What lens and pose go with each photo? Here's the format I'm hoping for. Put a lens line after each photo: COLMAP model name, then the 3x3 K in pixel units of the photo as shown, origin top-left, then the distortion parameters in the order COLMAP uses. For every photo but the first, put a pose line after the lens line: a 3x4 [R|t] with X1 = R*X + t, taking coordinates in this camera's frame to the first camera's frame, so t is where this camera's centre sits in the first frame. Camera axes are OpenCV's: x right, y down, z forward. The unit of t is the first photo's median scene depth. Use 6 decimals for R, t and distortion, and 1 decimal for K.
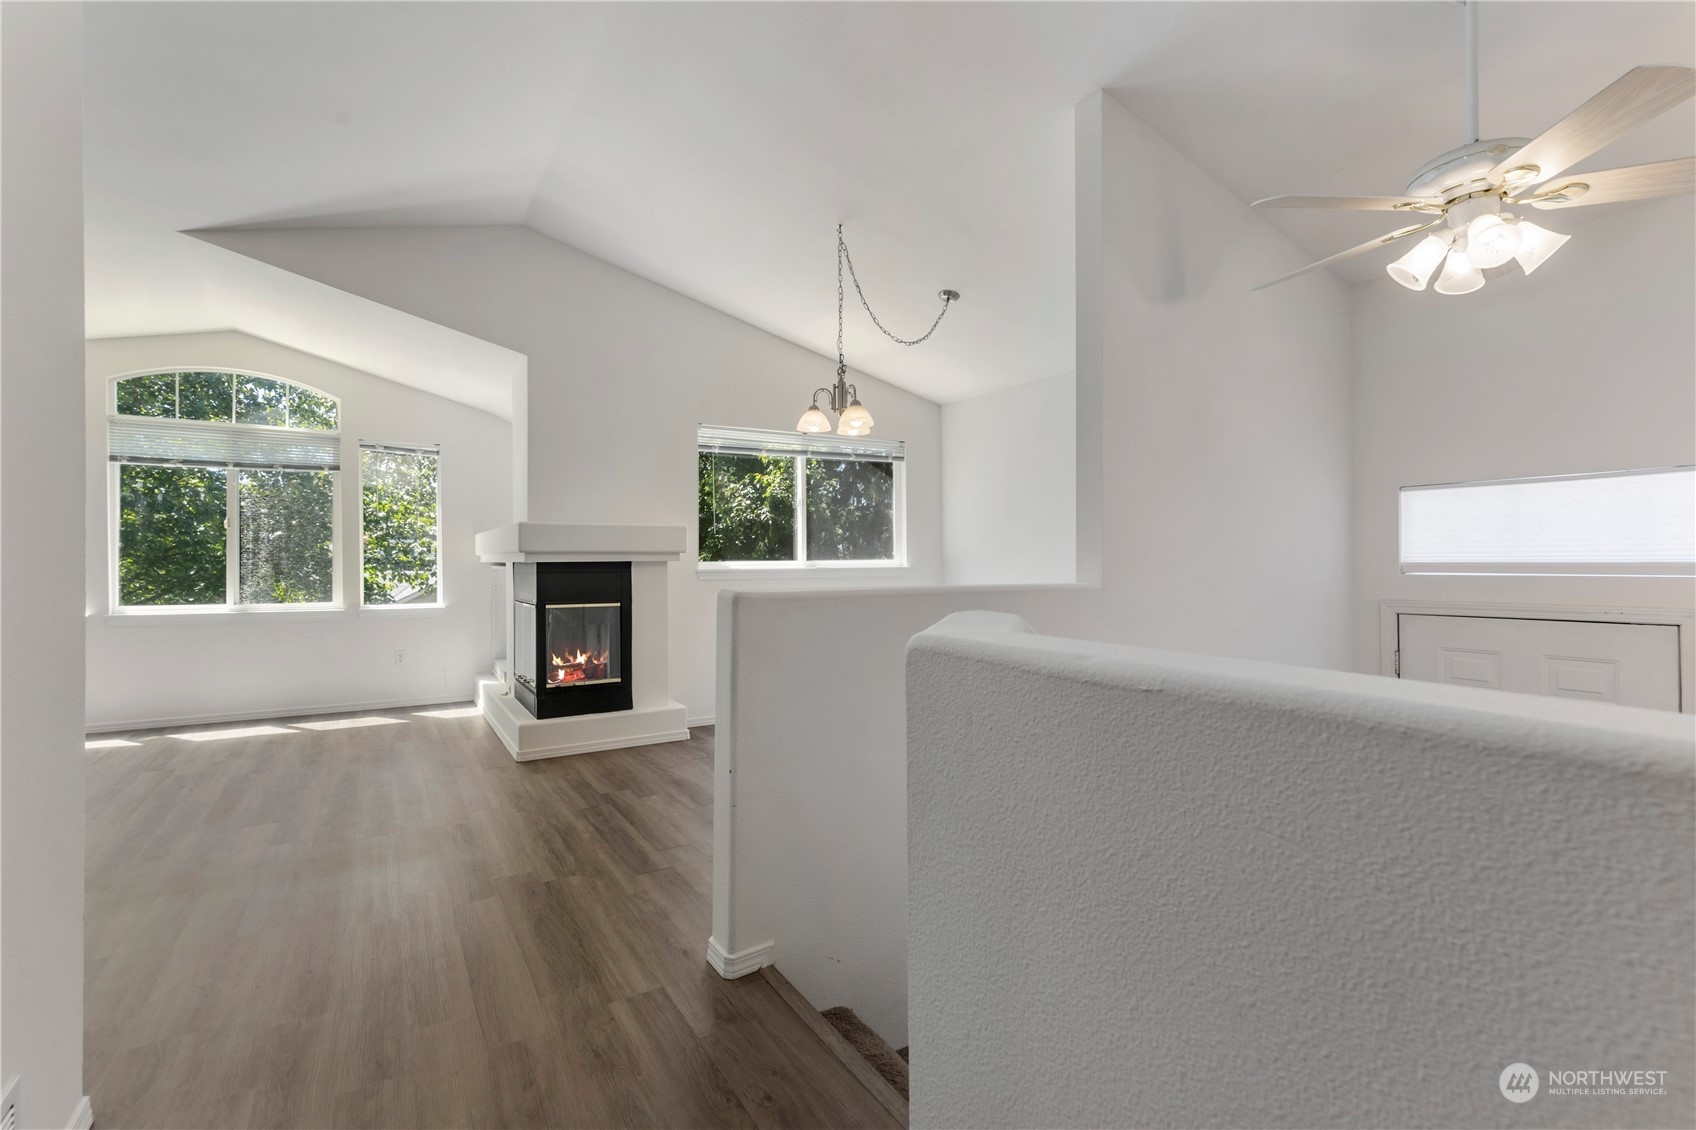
lens RADIAL K [[772.2, 0, 844.0], [0, 772.2, 562.1], [0, 0, 1]] dist [0.009572, -0.000882]
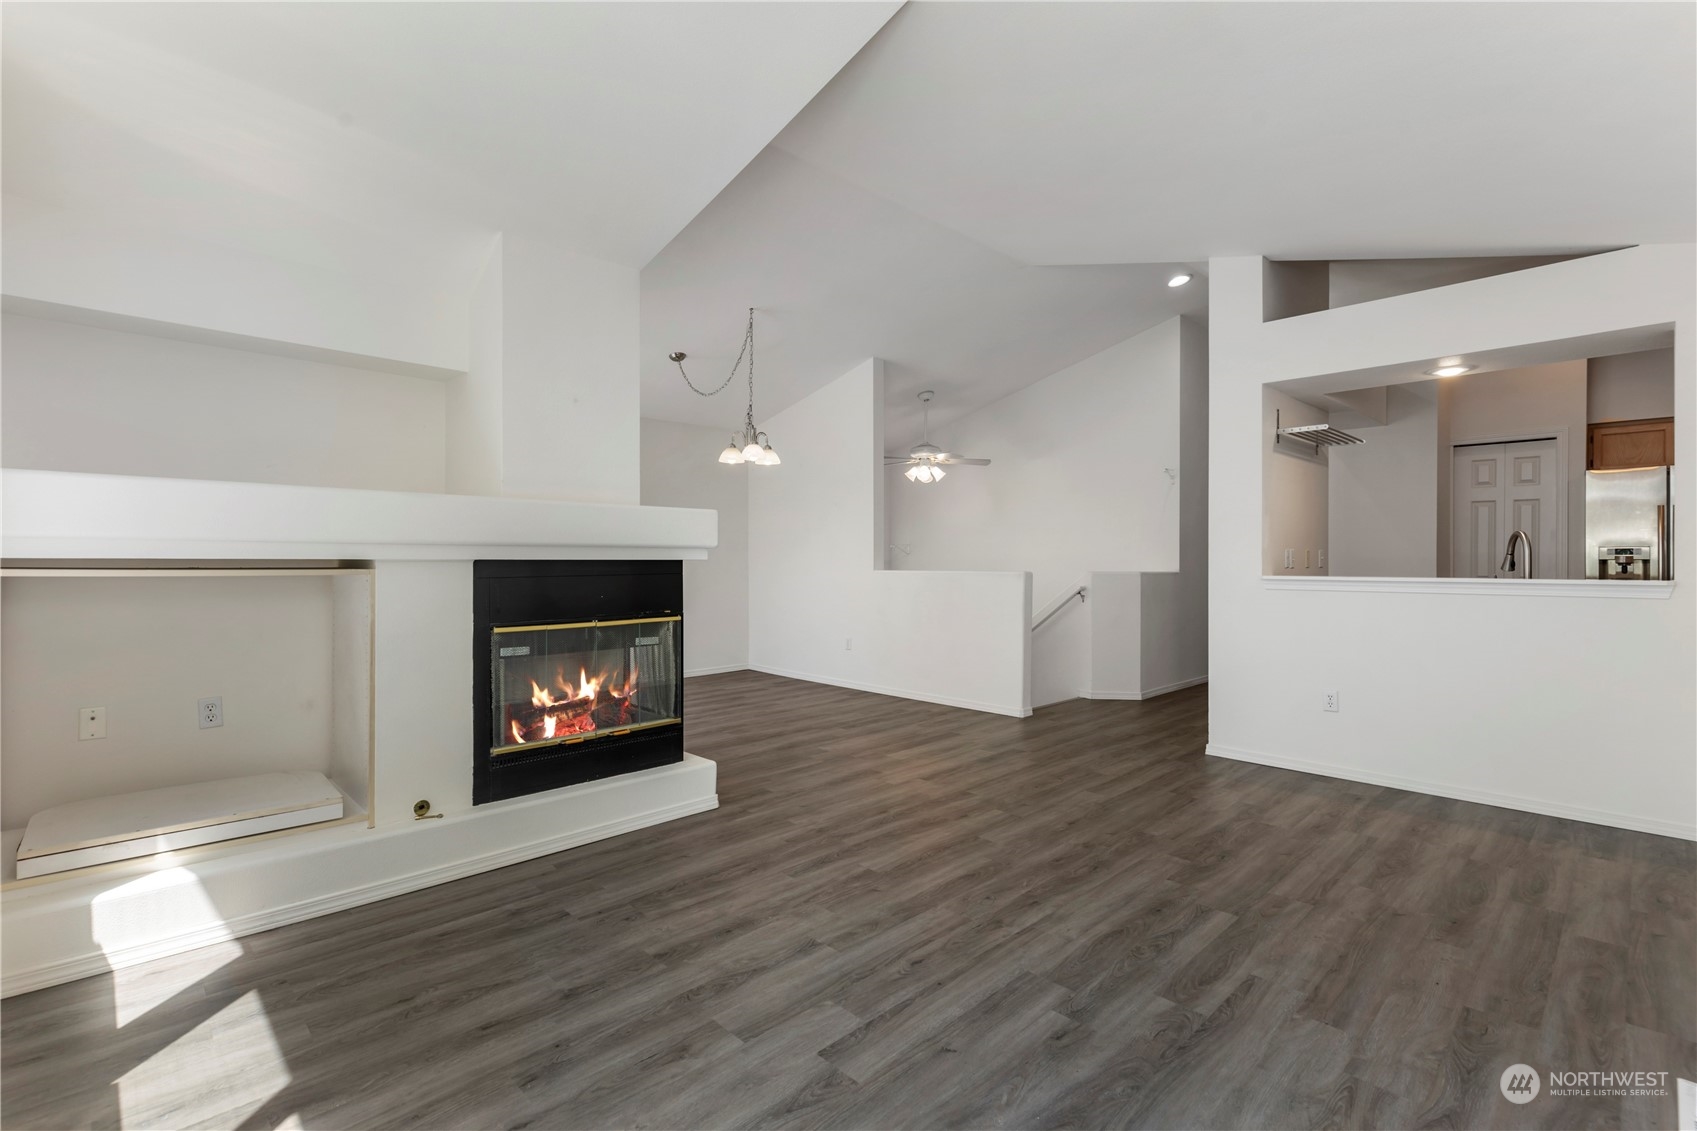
lens RADIAL K [[772.6, 0, 844.5], [0, 772.6, 562.6], [0, 0, 1]] dist [0.009572, -0.000882]
pose [[-0.224697, -0.001153, 0.974428, -1.113013], [-0.001208, 0.999999, 0.000904, 0.002253], [-0.974428, -0.000974, -0.224699, 0.948814]]
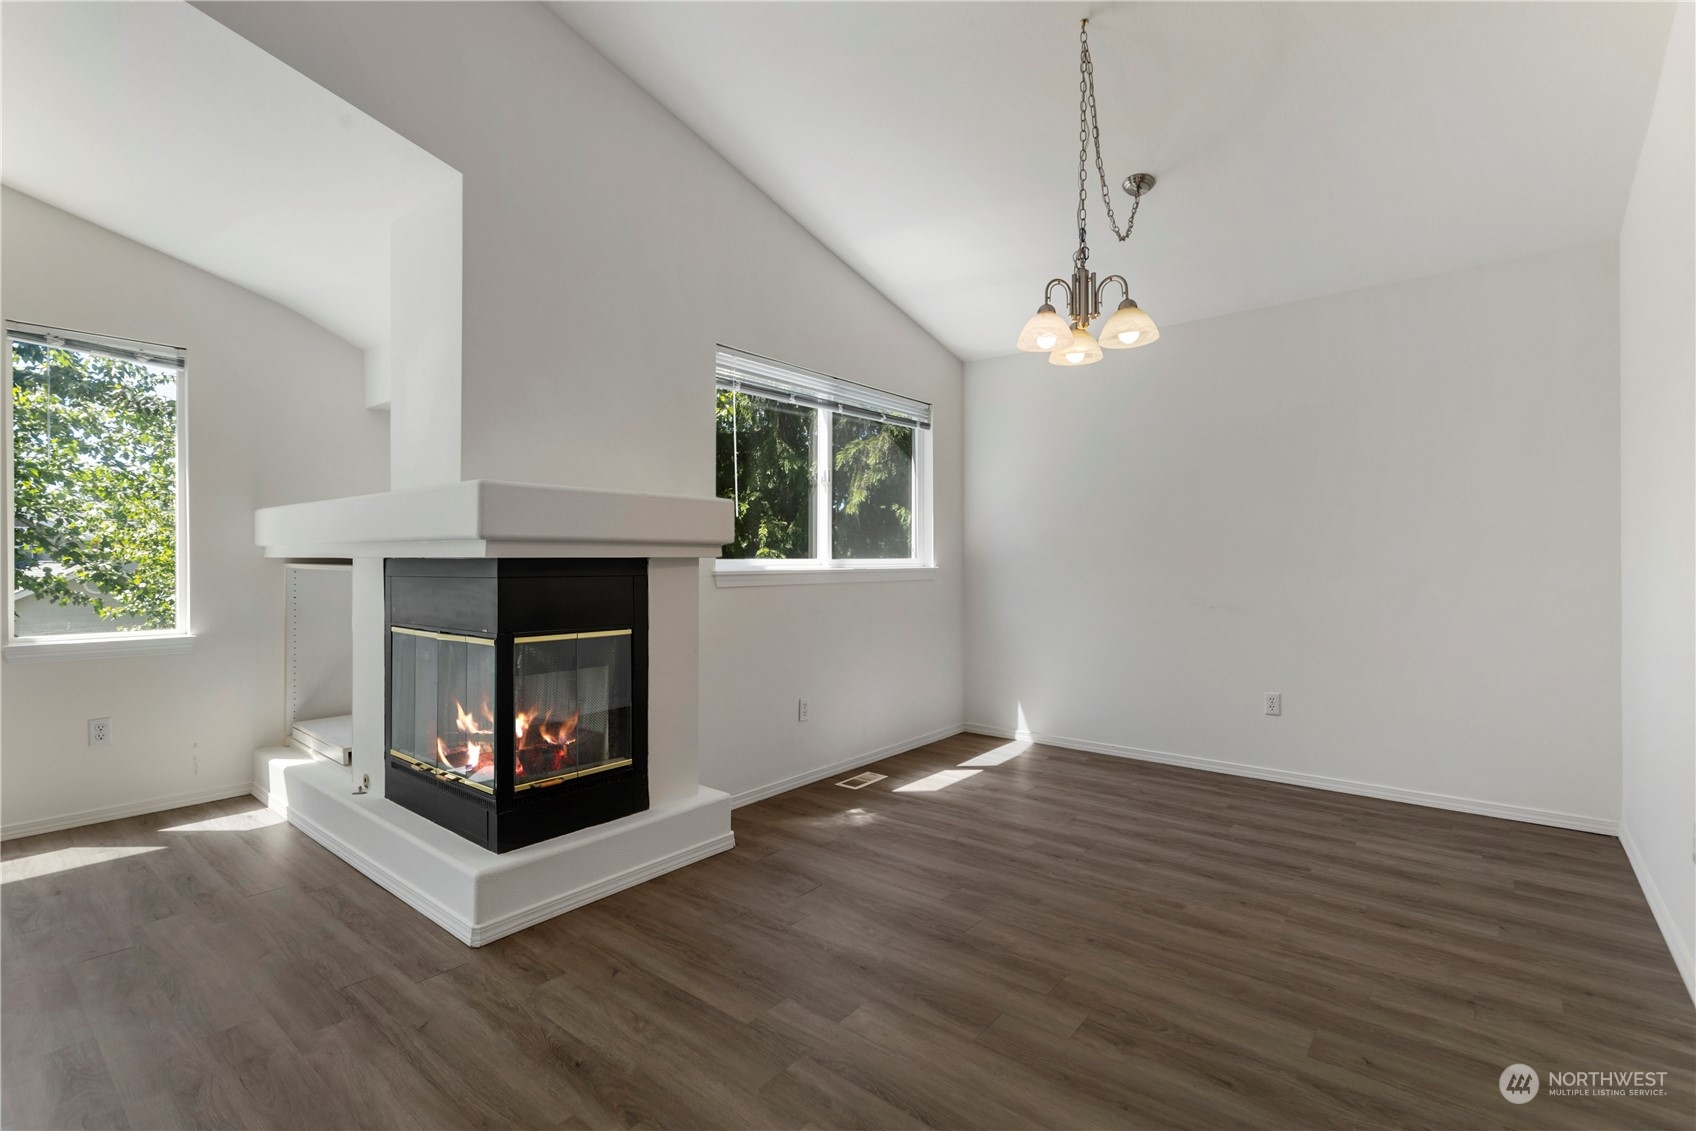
lens RADIAL K [[772.2, 0, 844.0], [0, 772.2, 562.6], [0, 0, 1]] dist [0.009572, -0.000882]
pose [[0.944629, 0.005273, 0.328097, -0.324545], [-0.005668, 0.999984, 0.000246, 0.001817], [-0.328091, -0.002092, 0.944644, 0.392865]]
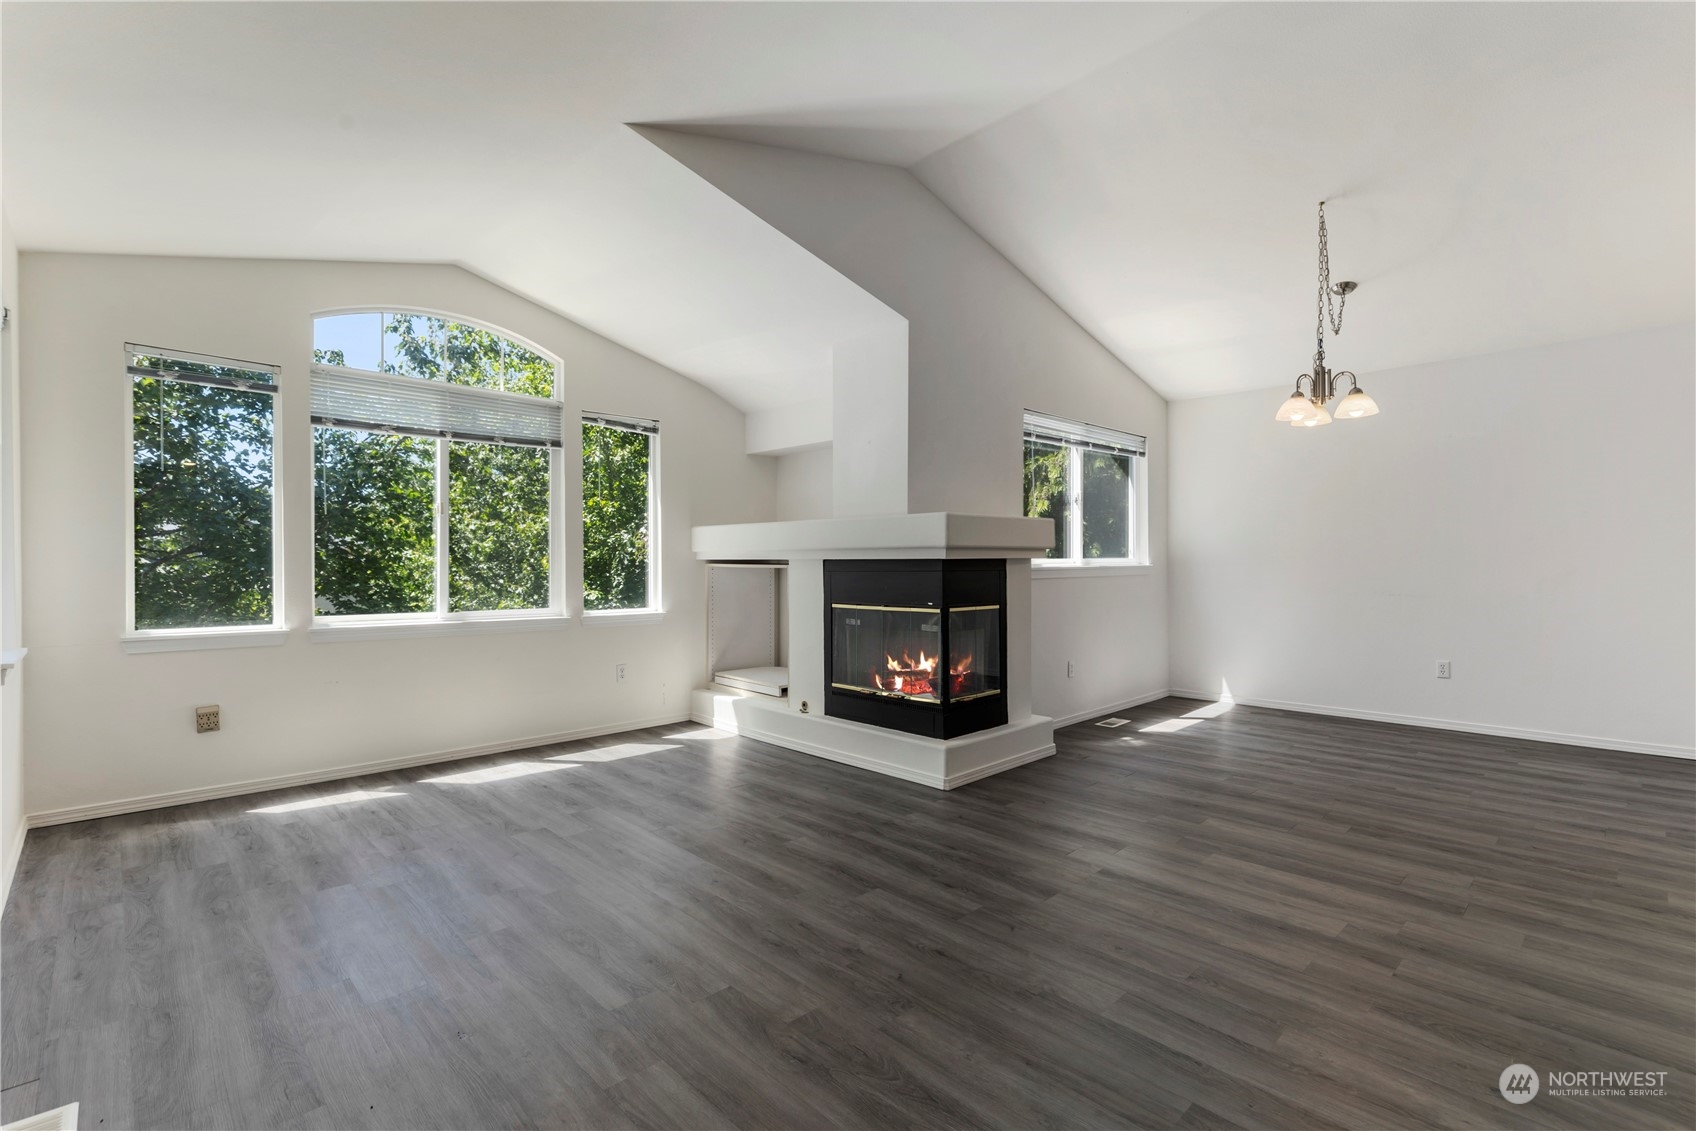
lens RADIAL K [[768.3, 0, 848.0], [0, 768.3, 565.5], [0, 0, 1]] dist [0.010938, -0.000586]
pose [[0.975760, 0.000284, 0.218843, -0.643806], [-0.001123, 0.999992, 0.003712, 0.004060], [-0.218840, -0.003867, 0.975753, 0.171111]]
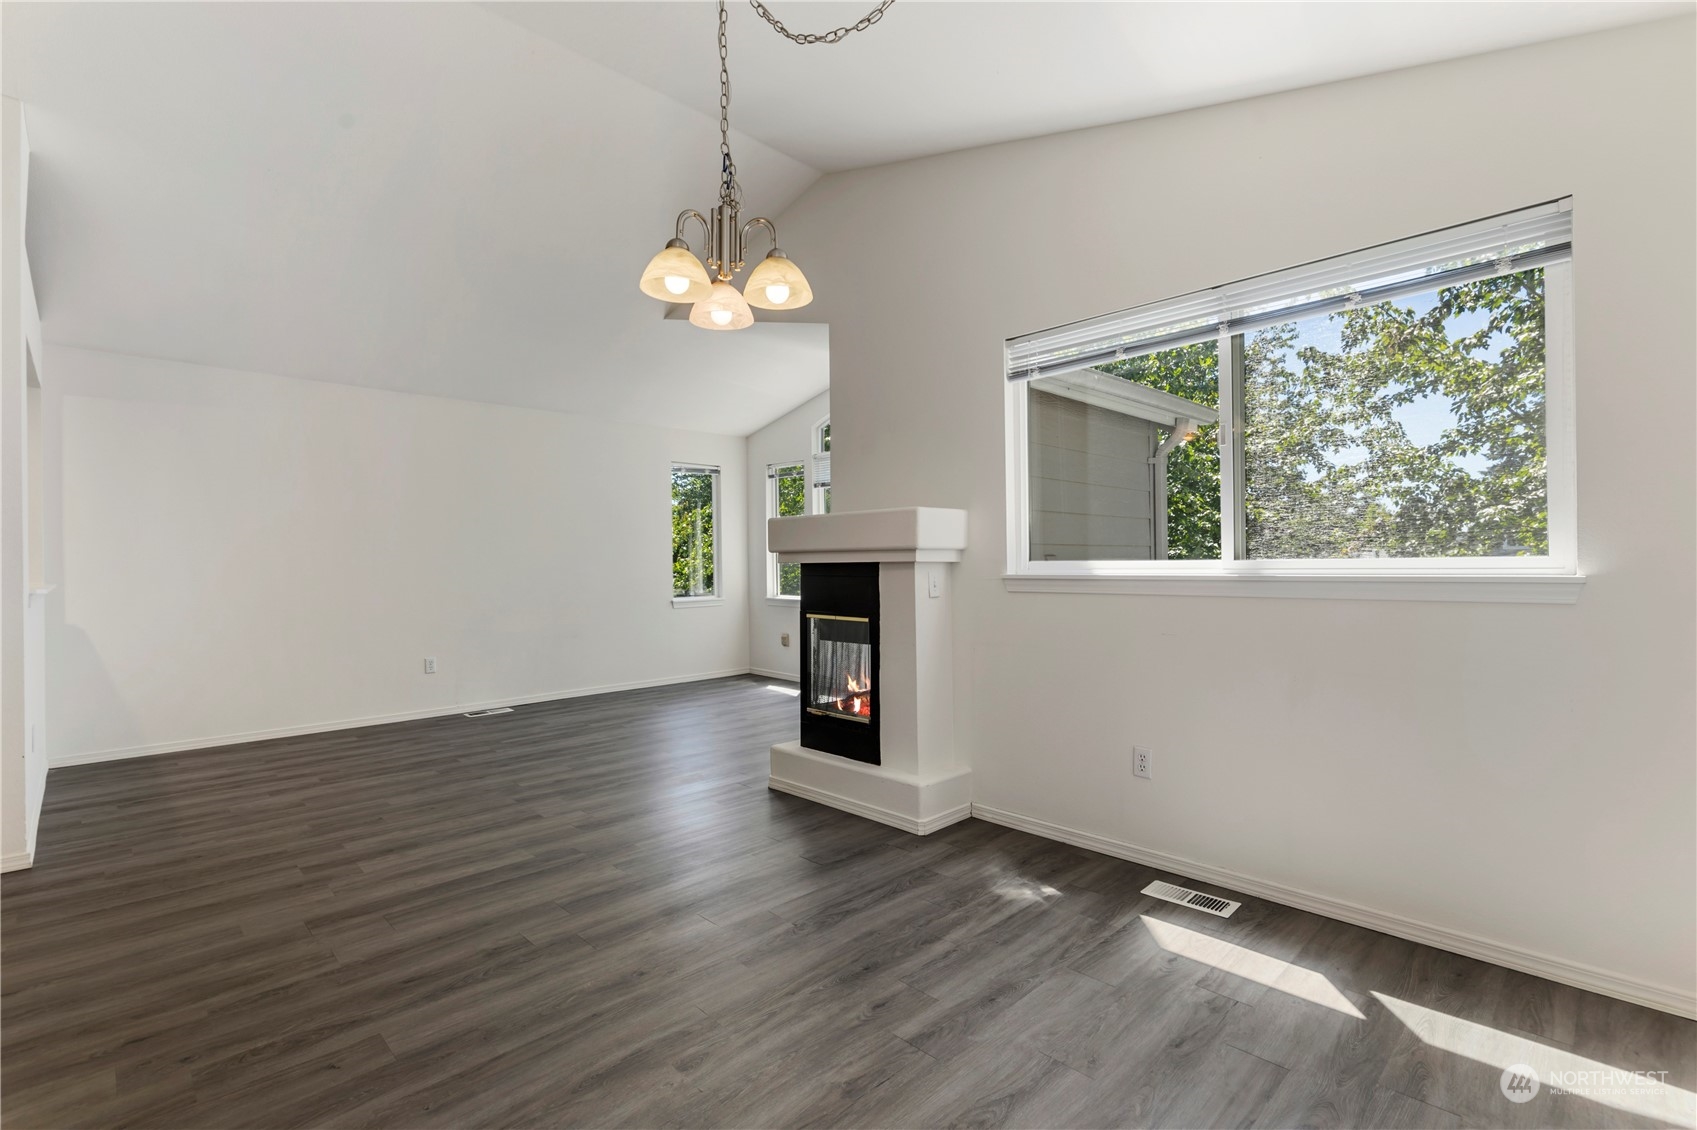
lens RADIAL K [[772.6, 0, 844.5], [0, 772.6, 562.1], [0, 0, 1]] dist [0.009572, -0.000882]
pose [[0.222485, 0.001892, -0.974934, 0.417492], [0.003573, 0.999990, 0.002756, -0.002903], [0.974930, -0.004097, 0.222476, 0.798860]]
